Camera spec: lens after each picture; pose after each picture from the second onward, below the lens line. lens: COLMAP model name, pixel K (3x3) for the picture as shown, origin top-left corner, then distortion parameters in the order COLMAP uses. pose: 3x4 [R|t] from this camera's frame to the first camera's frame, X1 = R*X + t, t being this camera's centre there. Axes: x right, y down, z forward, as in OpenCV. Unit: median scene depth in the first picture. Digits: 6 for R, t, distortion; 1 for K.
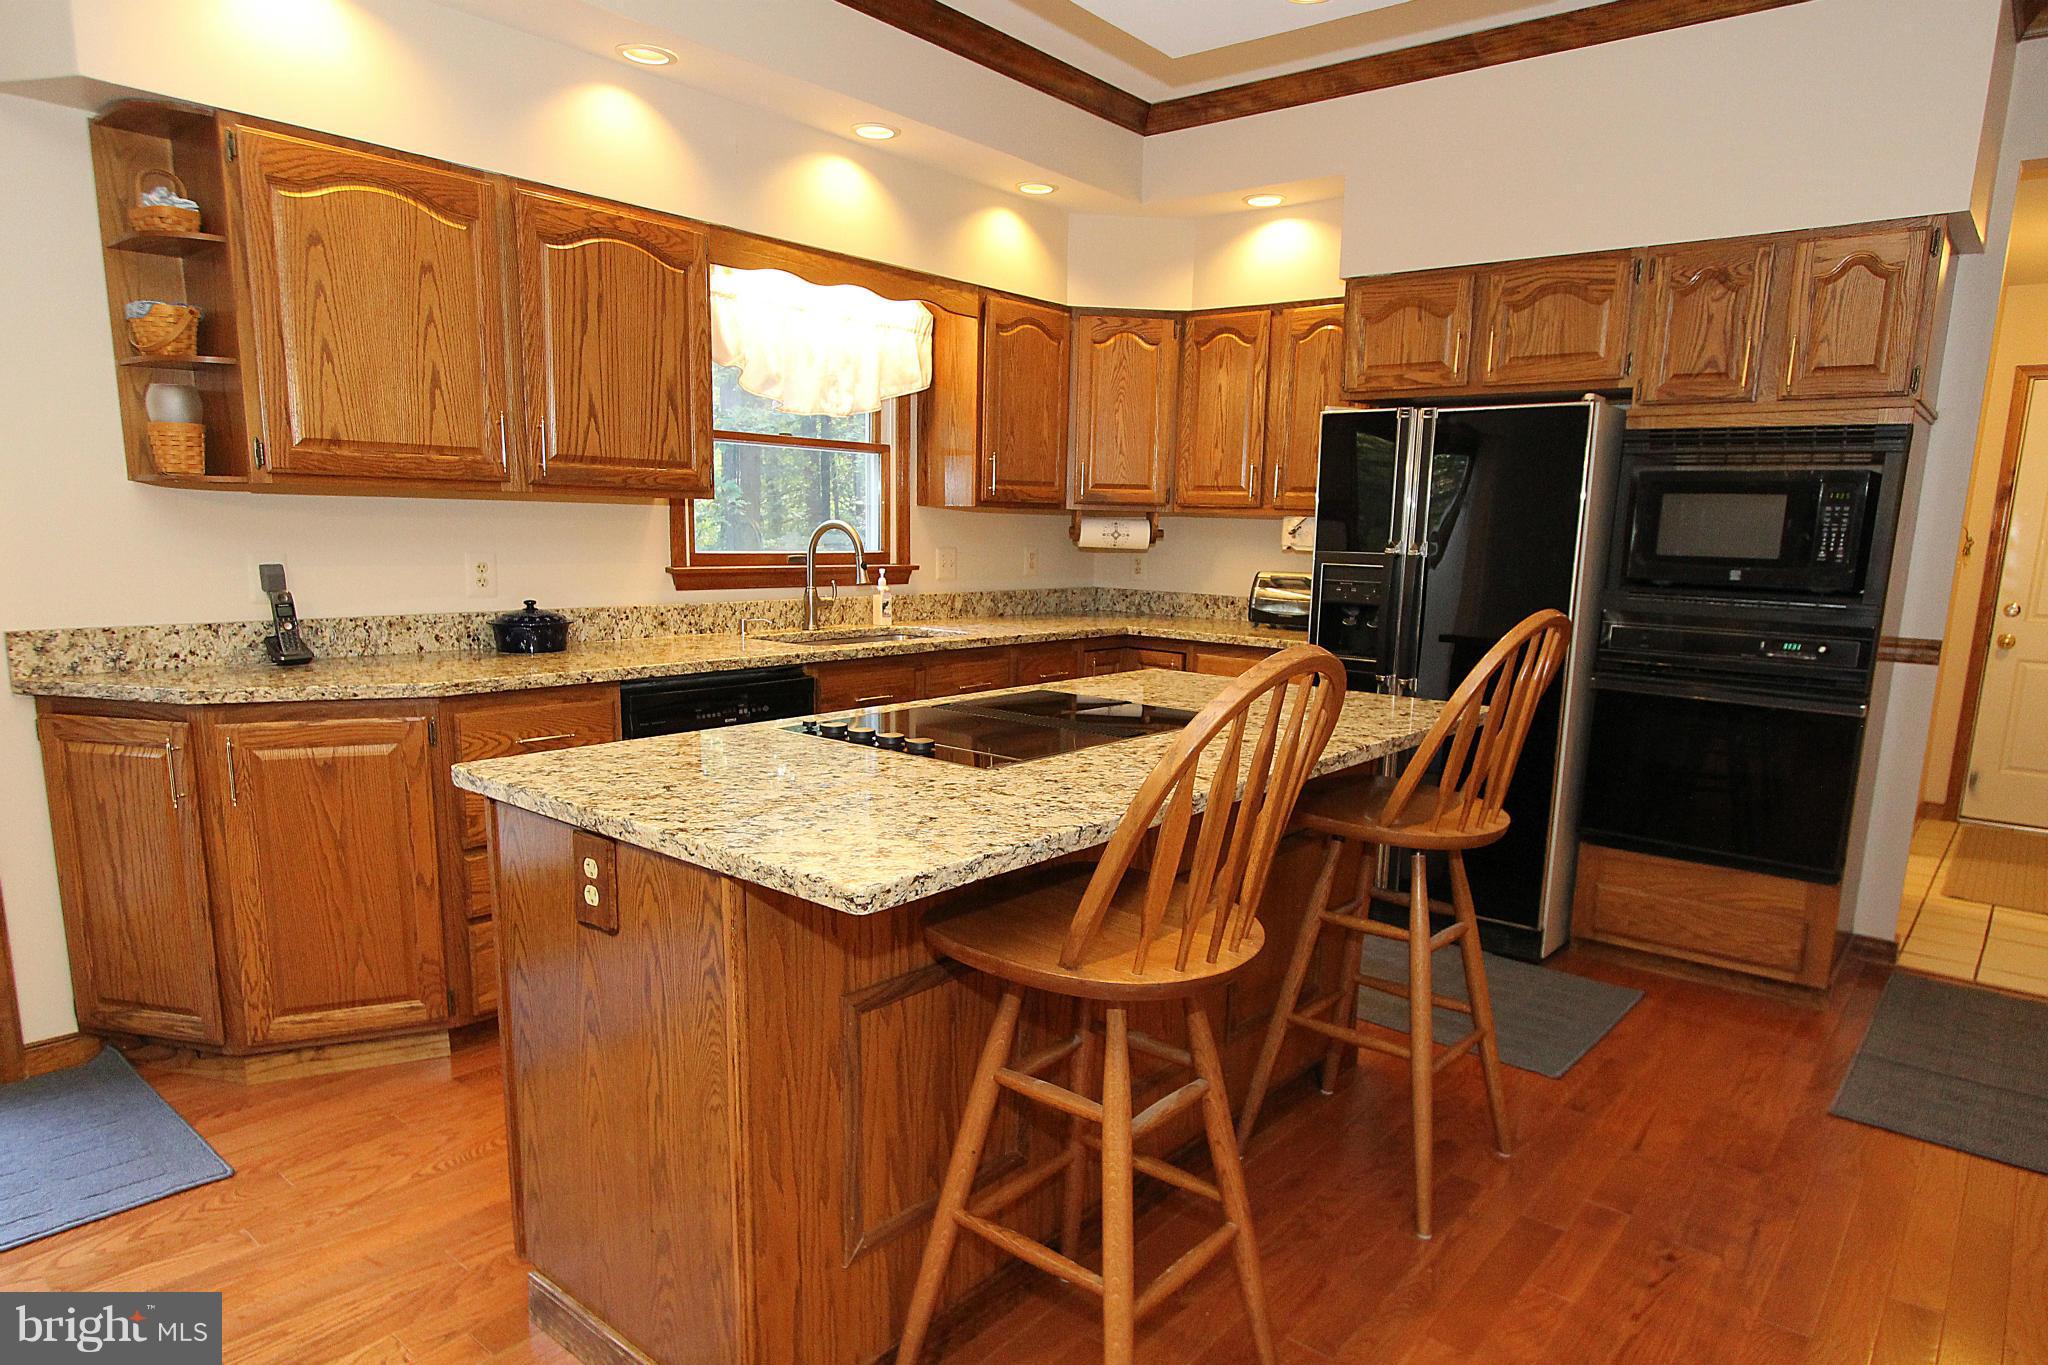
lens RADIAL K [[1252.3, 0, 1026.1], [0, 1252.3, 710.9], [0, 0, 1]] dist [-0.000617, -0.000029]
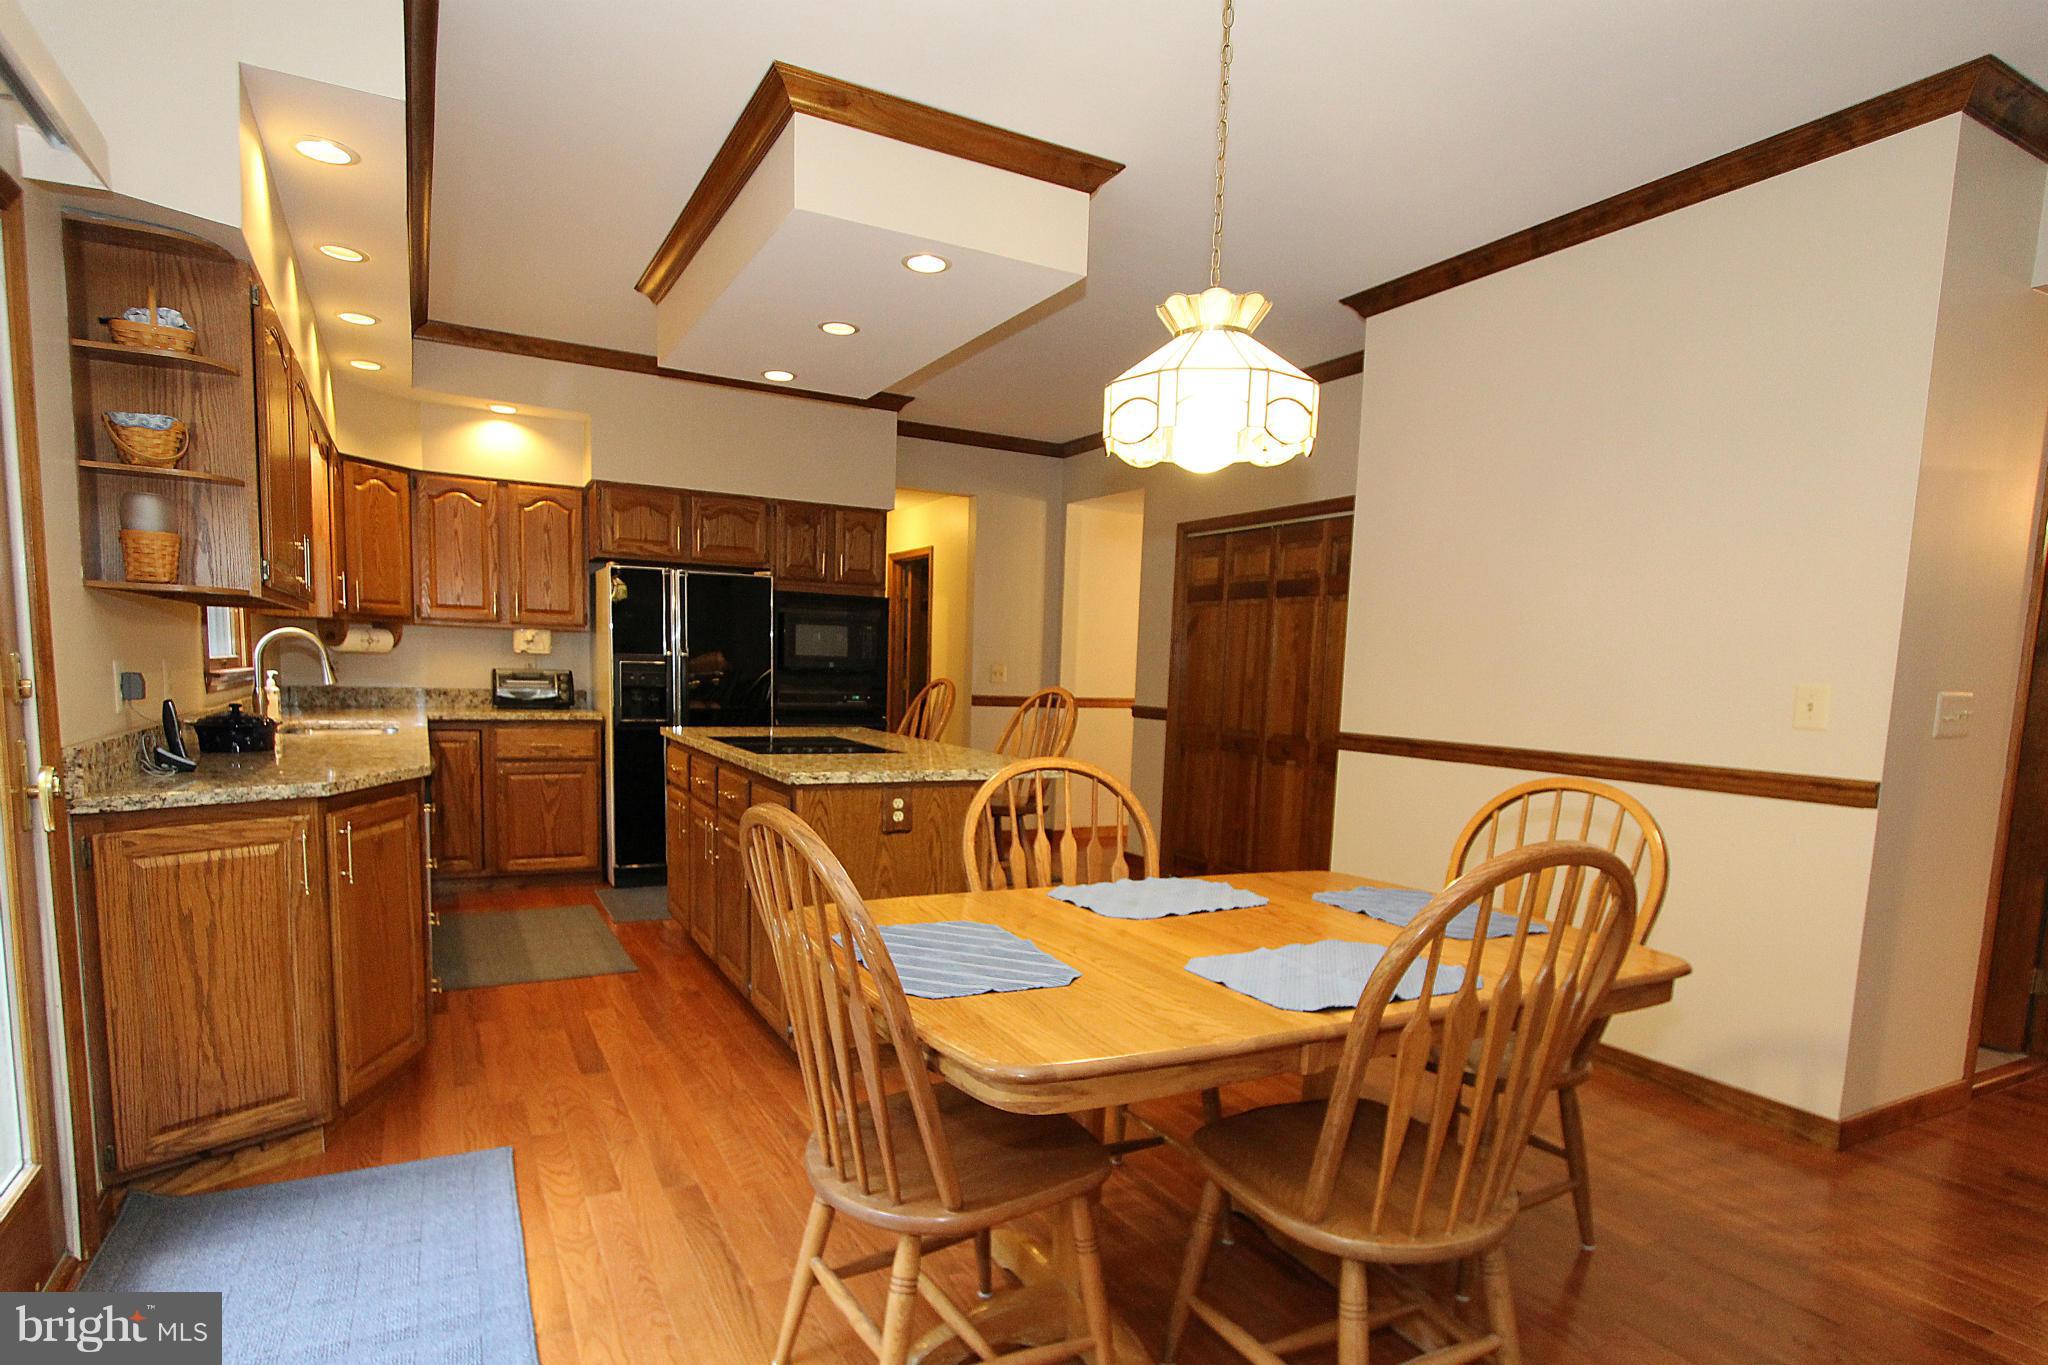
lens RADIAL K [[1097.8, 0, 1024.0], [0, 1097.8, 682.5], [0, 0, 1]] dist [-0.000237, -0.000019]
pose [[0.366000, -0.027743, 0.930201, -0.914222], [0.118600, 0.992796, -0.017056, -0.009775], [-0.923026, 0.116564, 0.366654, 0.041825]]
